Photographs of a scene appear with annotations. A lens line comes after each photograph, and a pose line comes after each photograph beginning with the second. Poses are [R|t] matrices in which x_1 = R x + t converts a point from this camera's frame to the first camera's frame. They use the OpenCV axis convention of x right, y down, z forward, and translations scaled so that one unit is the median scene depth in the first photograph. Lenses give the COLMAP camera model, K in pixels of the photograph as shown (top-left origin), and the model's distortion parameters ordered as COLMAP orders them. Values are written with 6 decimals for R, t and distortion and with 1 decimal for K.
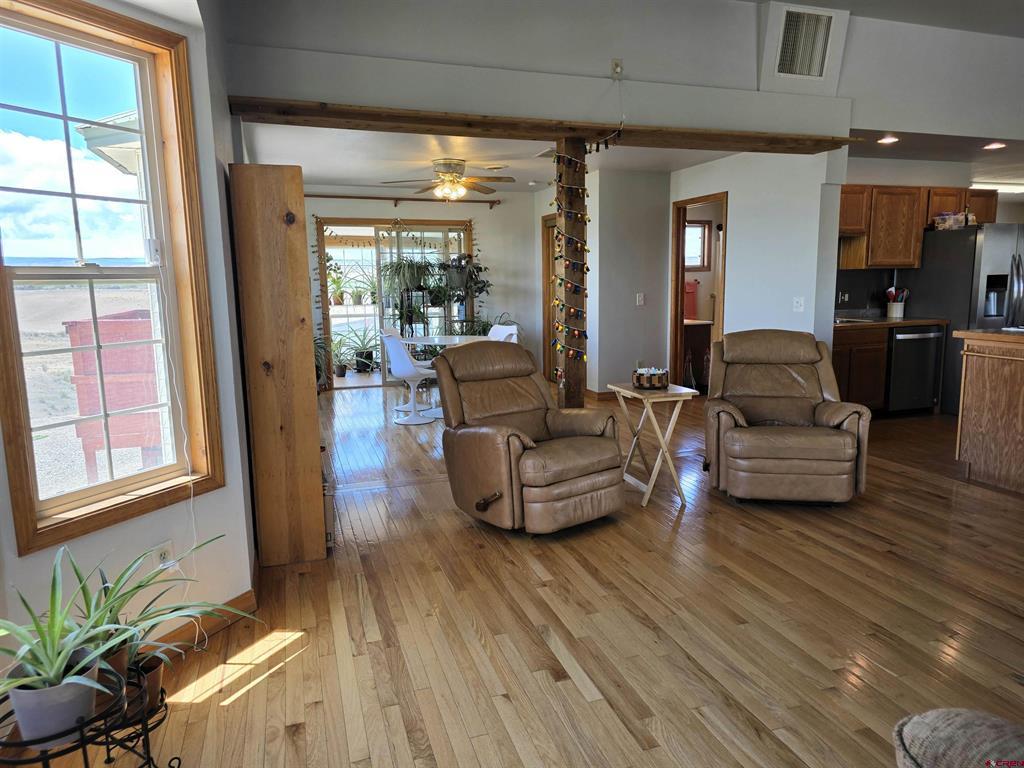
lens RADIAL K [[683.6, 0, 513.5], [0, 683.6, 393.9], [0, 0, 1]] dist [0.037748, -0.010228]
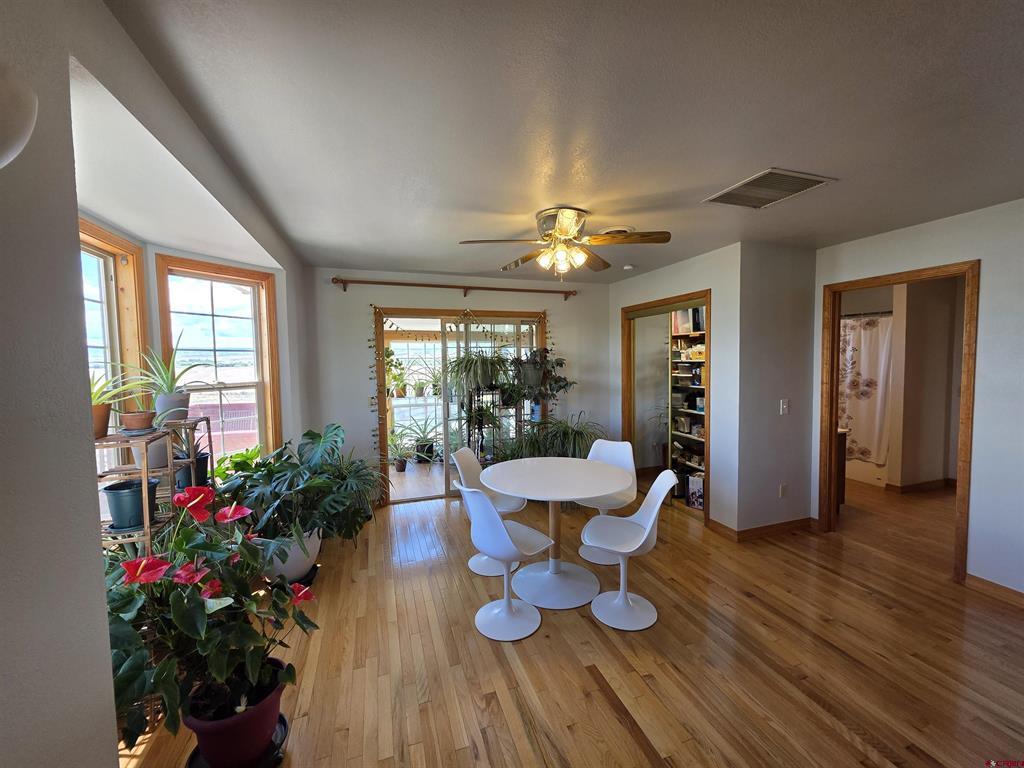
lens RADIAL K [[406.5, 0, 515.1], [0, 406.5, 381.6], [0, 0, 1]] dist [0.002975, 0.000001]
pose [[0.999935, -0.004487, 0.010497, -0.108382], [0.005562, 0.994489, -0.104692, -0.103233], [-0.009970, 0.104744, 0.994449, 0.465938]]
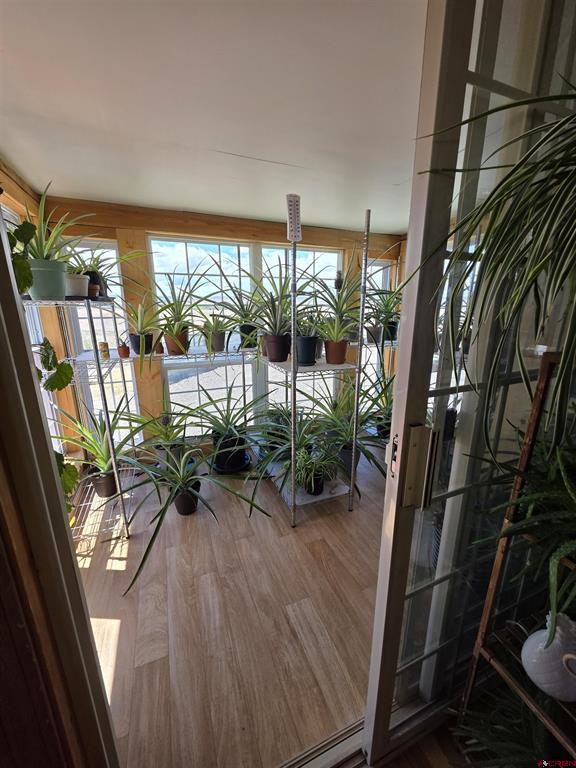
lens RADIAL K [[304.9, 0, 288.8], [0, 304.9, 383.4], [0, 0, 1]] dist [0.002975, 0.000001]
pose [[0.998015, -0.008131, 0.062451, -0.218440], [0.002166, 0.995476, 0.094992, -0.148067], [-0.062941, -0.094668, 0.993517, 0.893965]]
